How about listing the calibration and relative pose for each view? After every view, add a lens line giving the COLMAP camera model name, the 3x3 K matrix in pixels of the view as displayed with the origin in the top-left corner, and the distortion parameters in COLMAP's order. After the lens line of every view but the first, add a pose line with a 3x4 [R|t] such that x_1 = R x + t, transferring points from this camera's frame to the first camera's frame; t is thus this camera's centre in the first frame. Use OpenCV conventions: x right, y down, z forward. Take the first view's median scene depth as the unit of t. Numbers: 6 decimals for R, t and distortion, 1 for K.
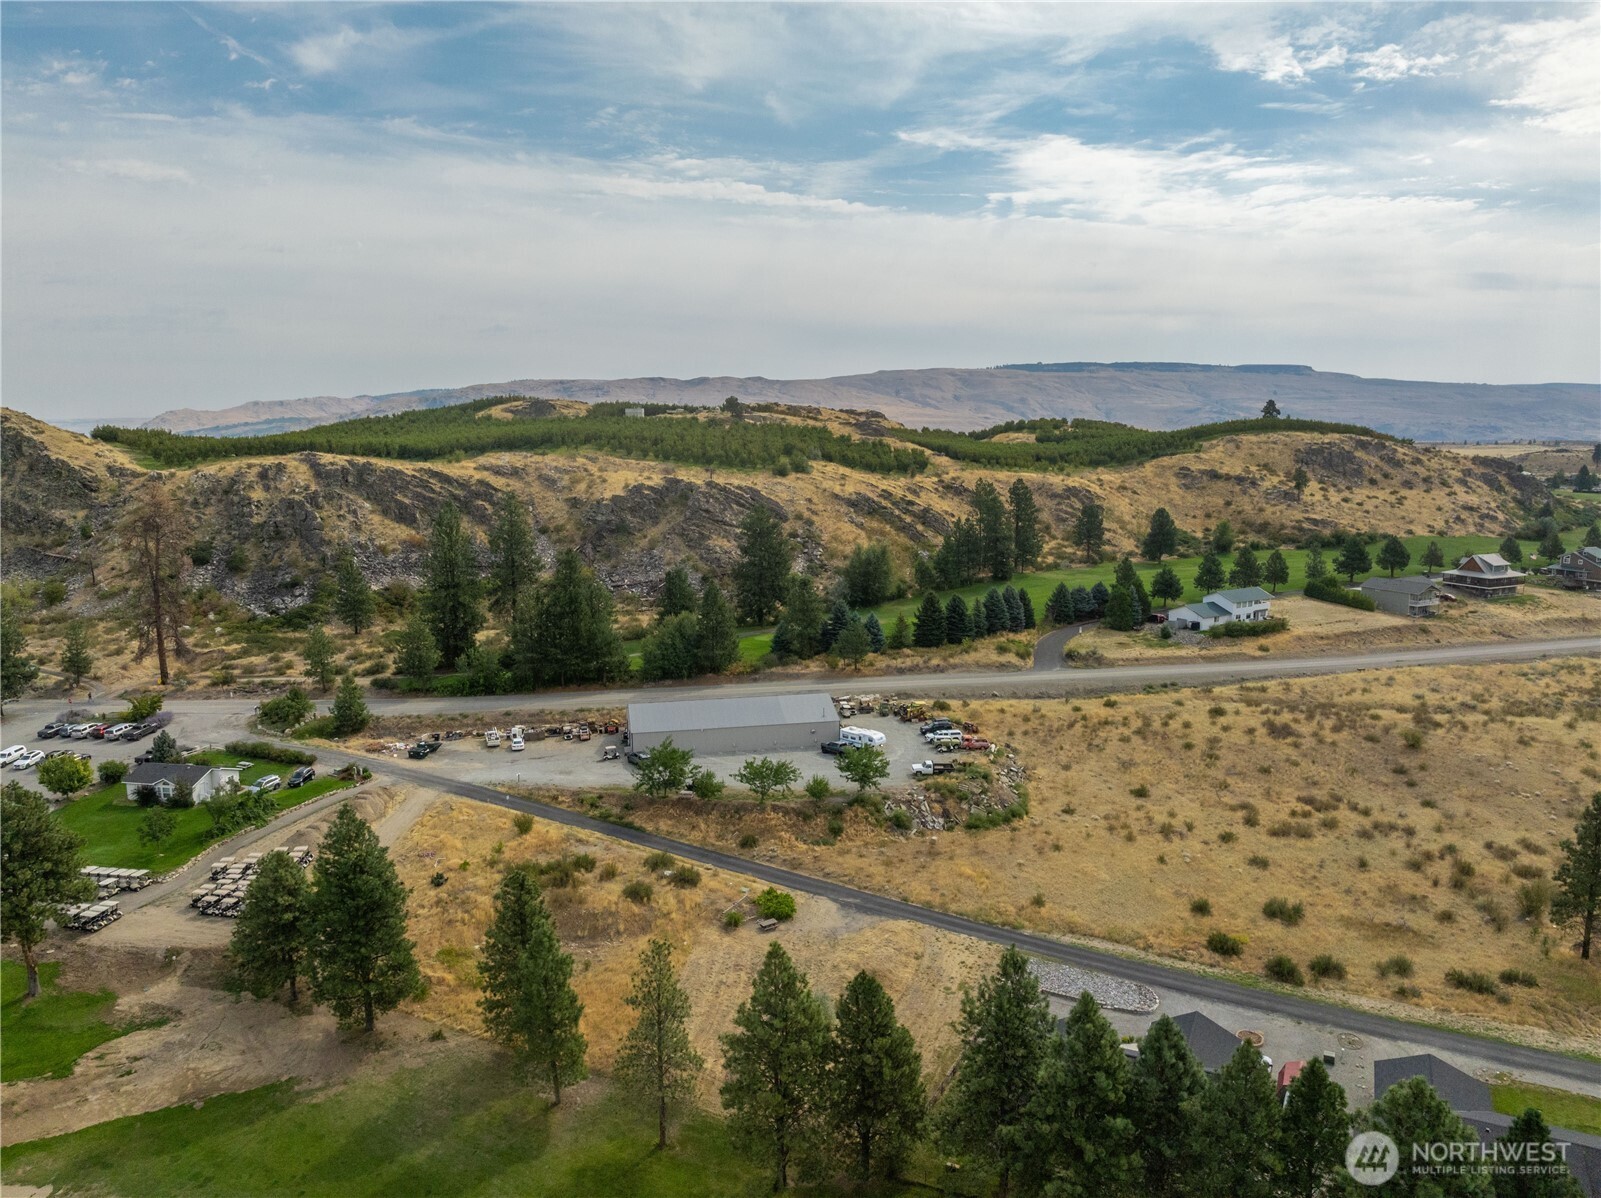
lens RADIAL K [[1128.7, 0, 800.1], [0, 1128.7, 602.3], [0, 0, 1]] dist [-0.044188, 0.009244]
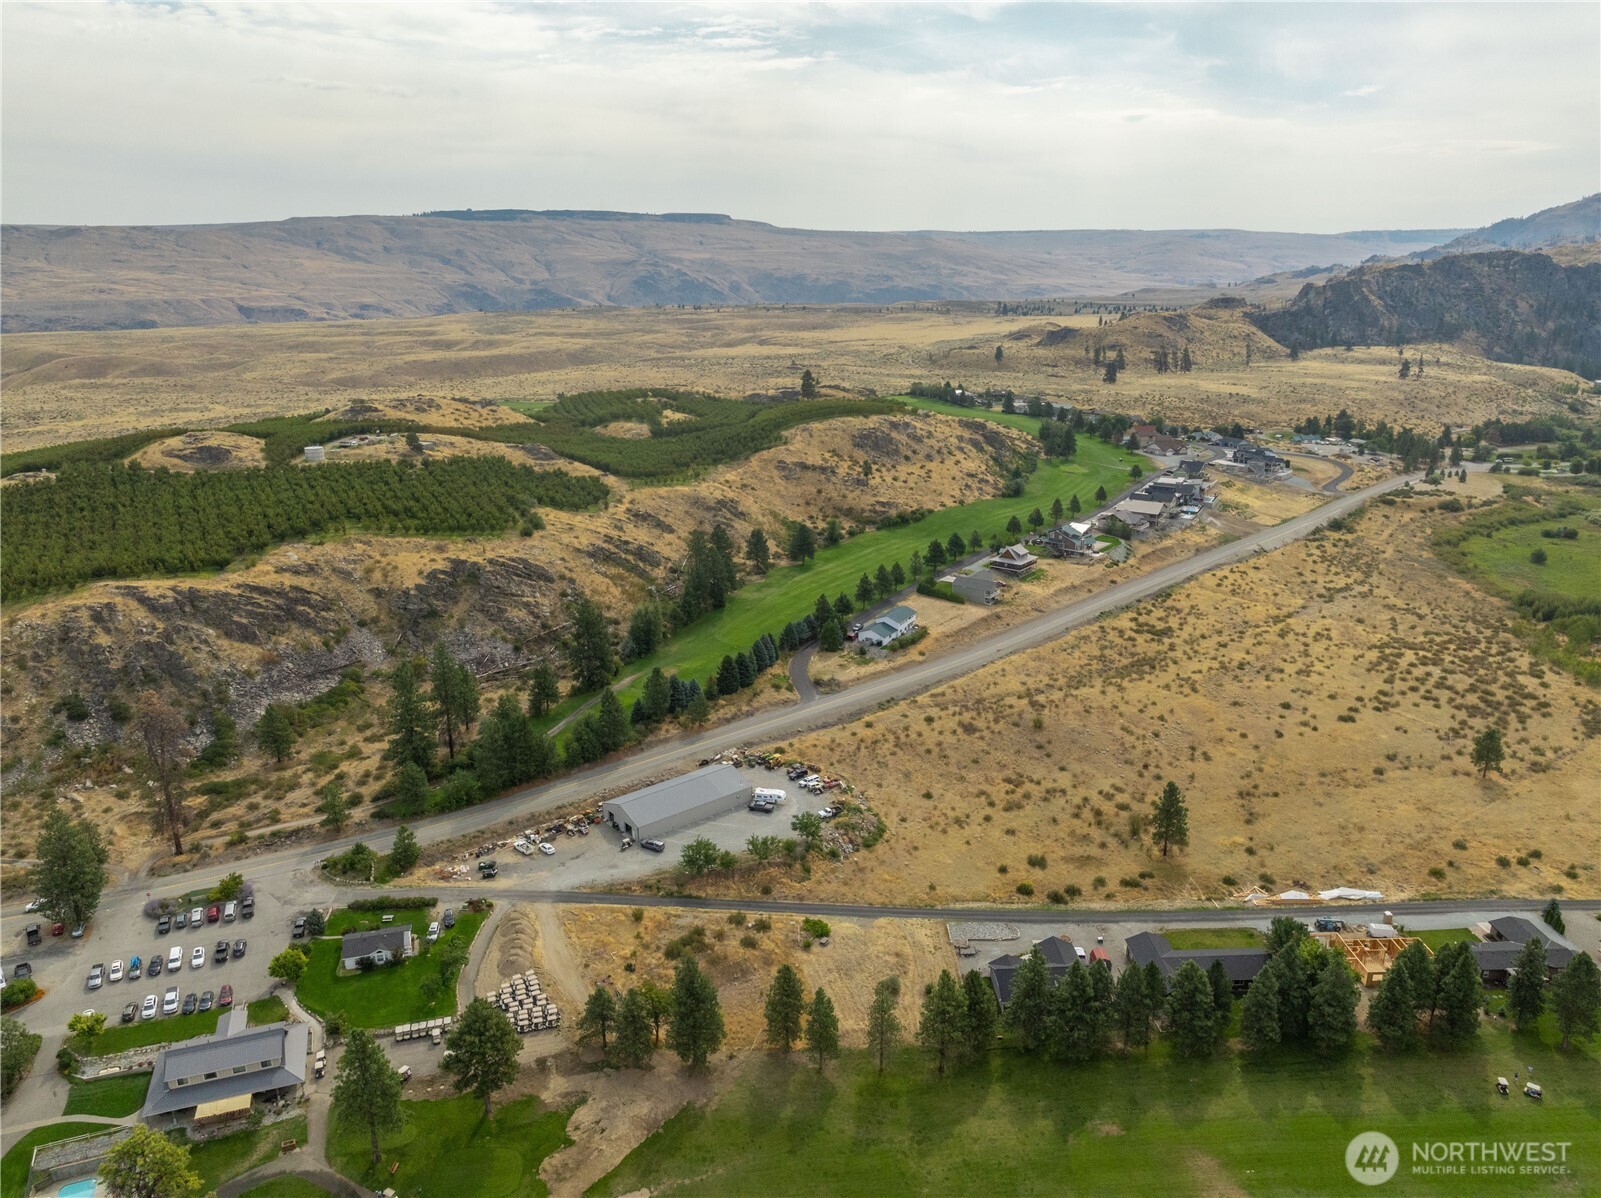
lens RADIAL K [[1128.7, 0, 797.8], [0, 1128.7, 601.3], [0, 0, 1]] dist [-0.044188, 0.009244]
pose [[0.884009, -0.136151, 0.447204, -0.344356], [0.074468, 0.985445, 0.152813, -0.229461], [-0.461501, -0.101786, 0.881281, -0.224837]]
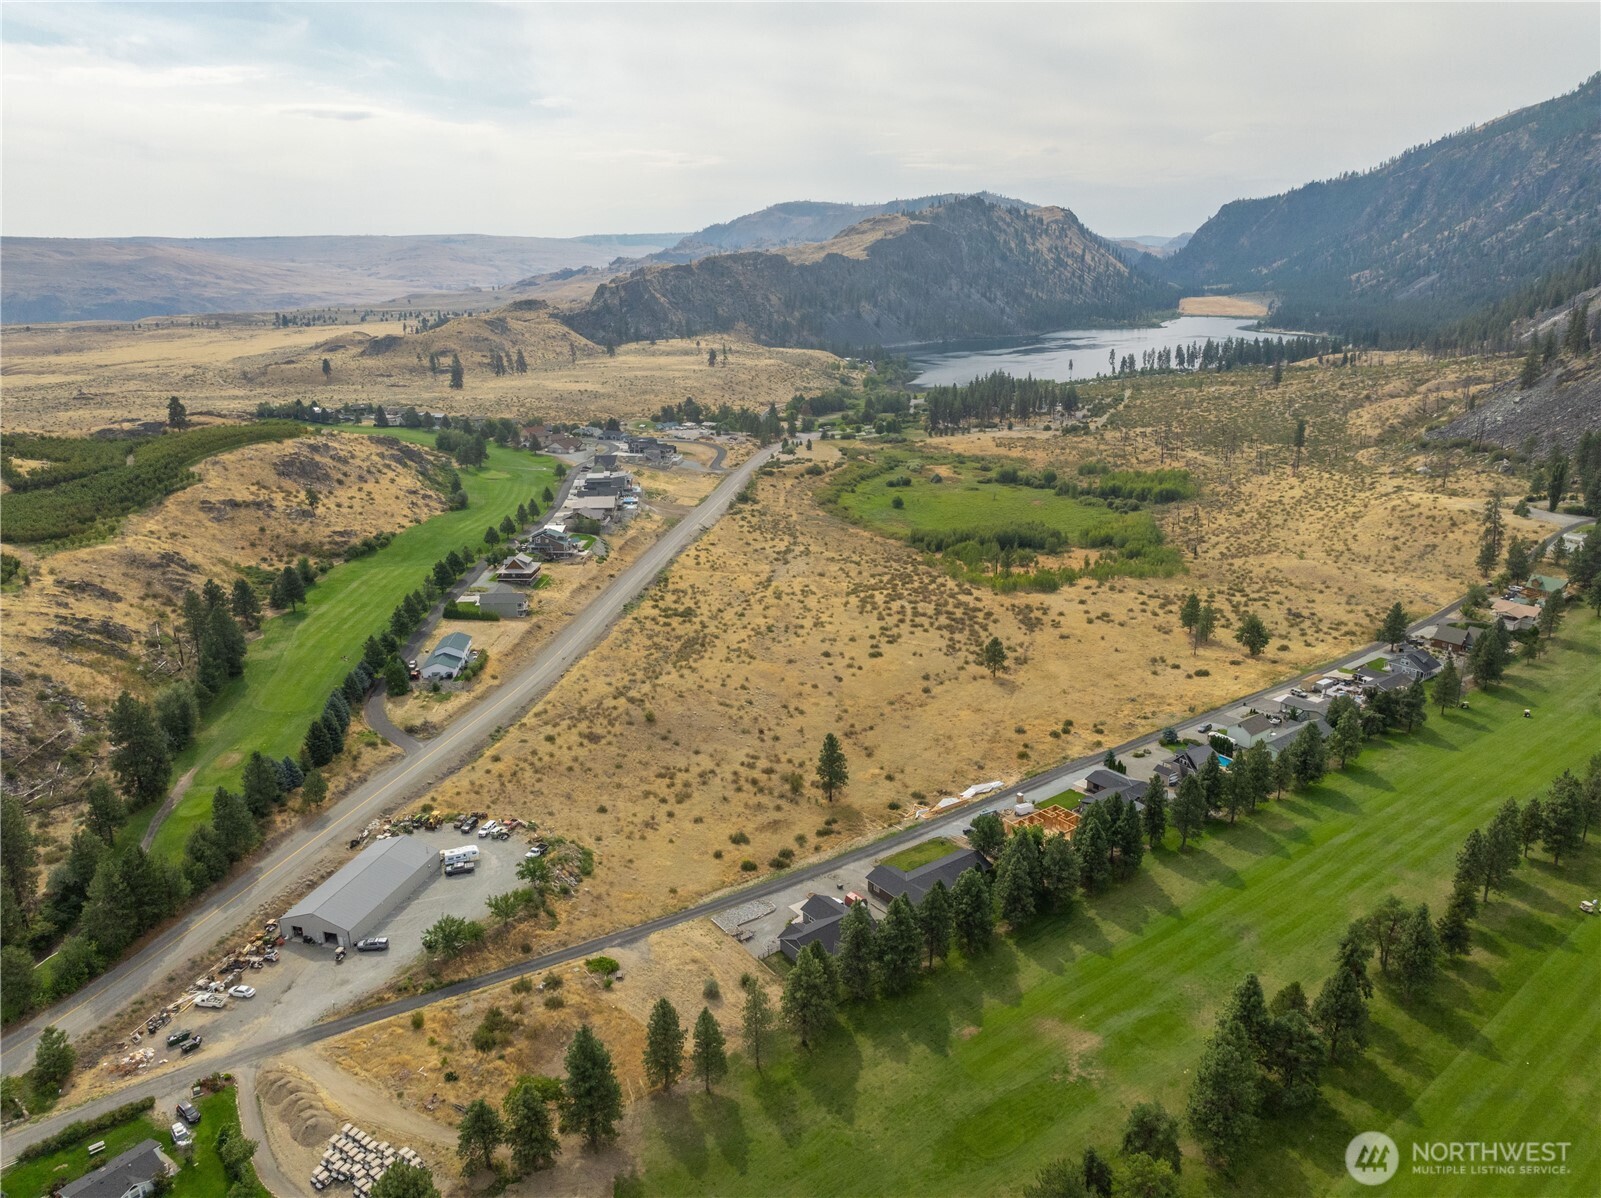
lens RADIAL K [[1128.7, 0, 801.9], [0, 1128.7, 610.9], [0, 0, 1]] dist [-0.044188, 0.009244]
pose [[0.439898, -0.264751, 0.858135, -0.532507], [0.143316, 0.964006, 0.223948, -0.258189], [-0.886538, 0.024470, 0.462008, -0.027043]]
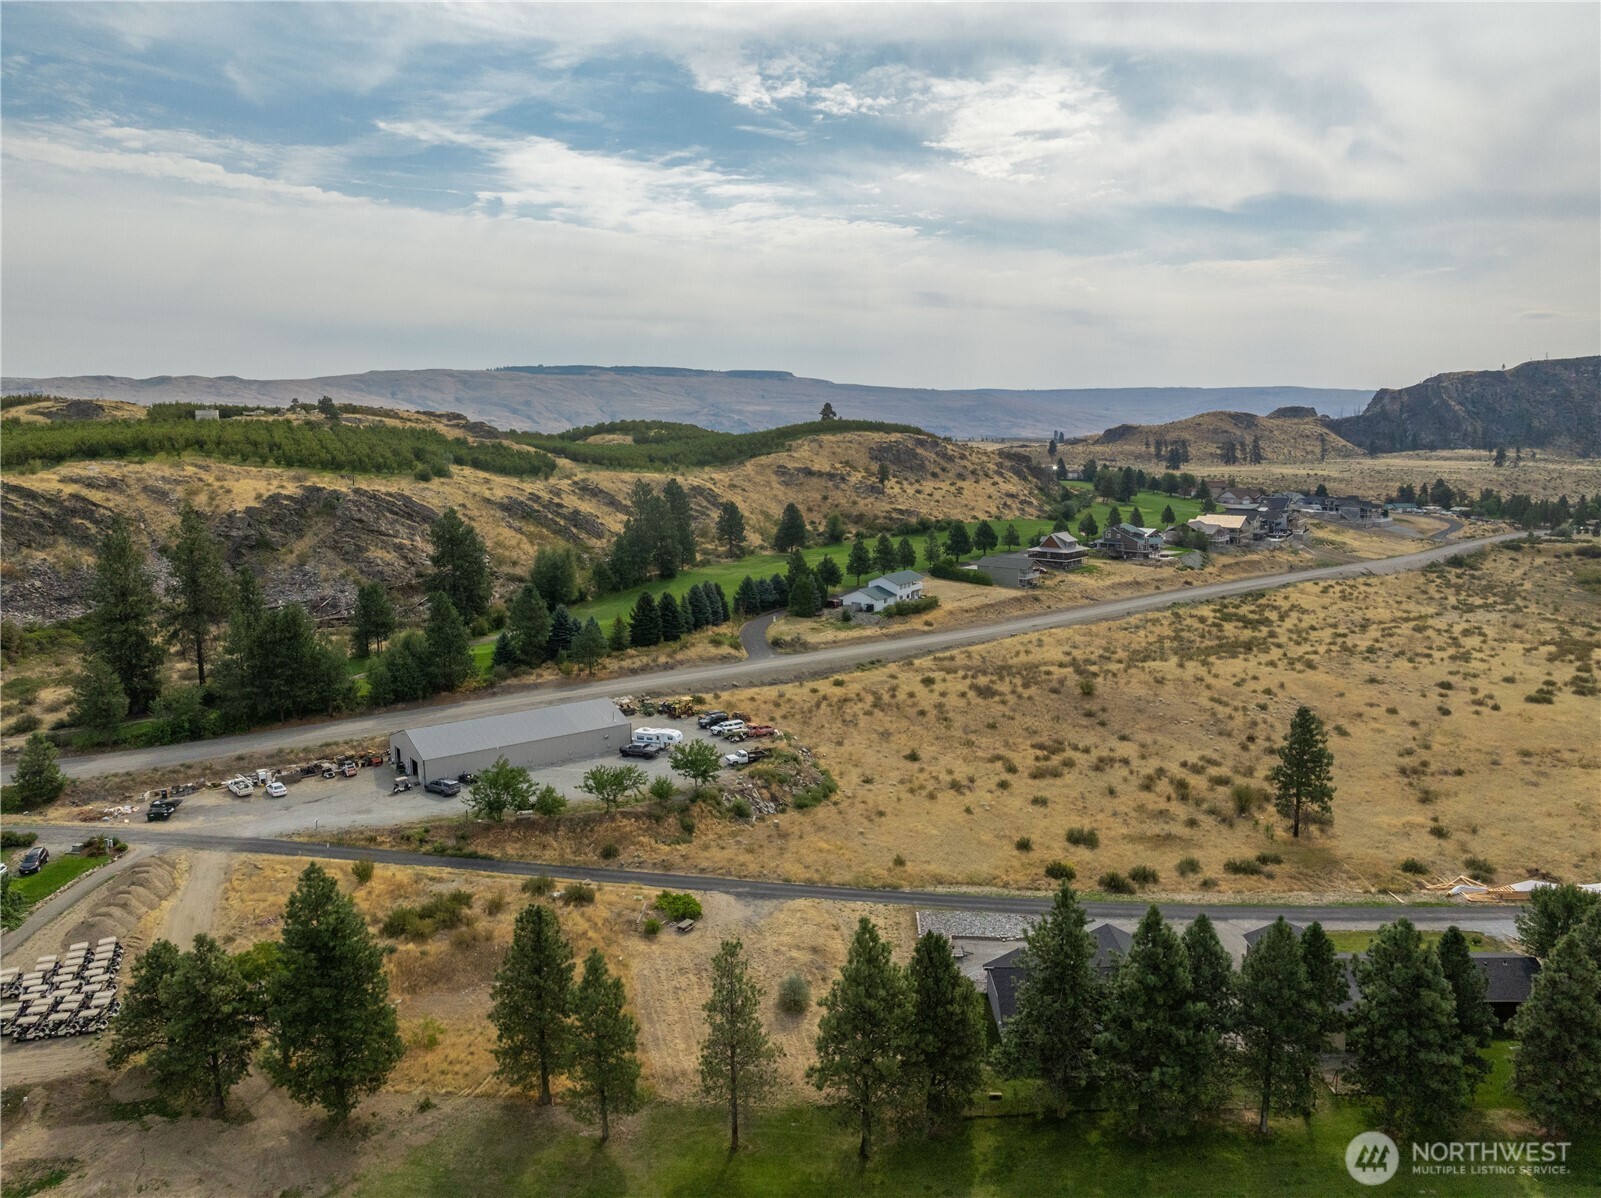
lens RADIAL K [[1128.7, 0, 800.5], [0, 1128.7, 604.1], [0, 0, 1]] dist [-0.044188, 0.009244]
pose [[0.907502, -0.066039, 0.414824, -0.141652], [0.066382, 0.997701, 0.013609, -0.001893], [-0.414769, 0.015187, 0.909800, 0.020061]]
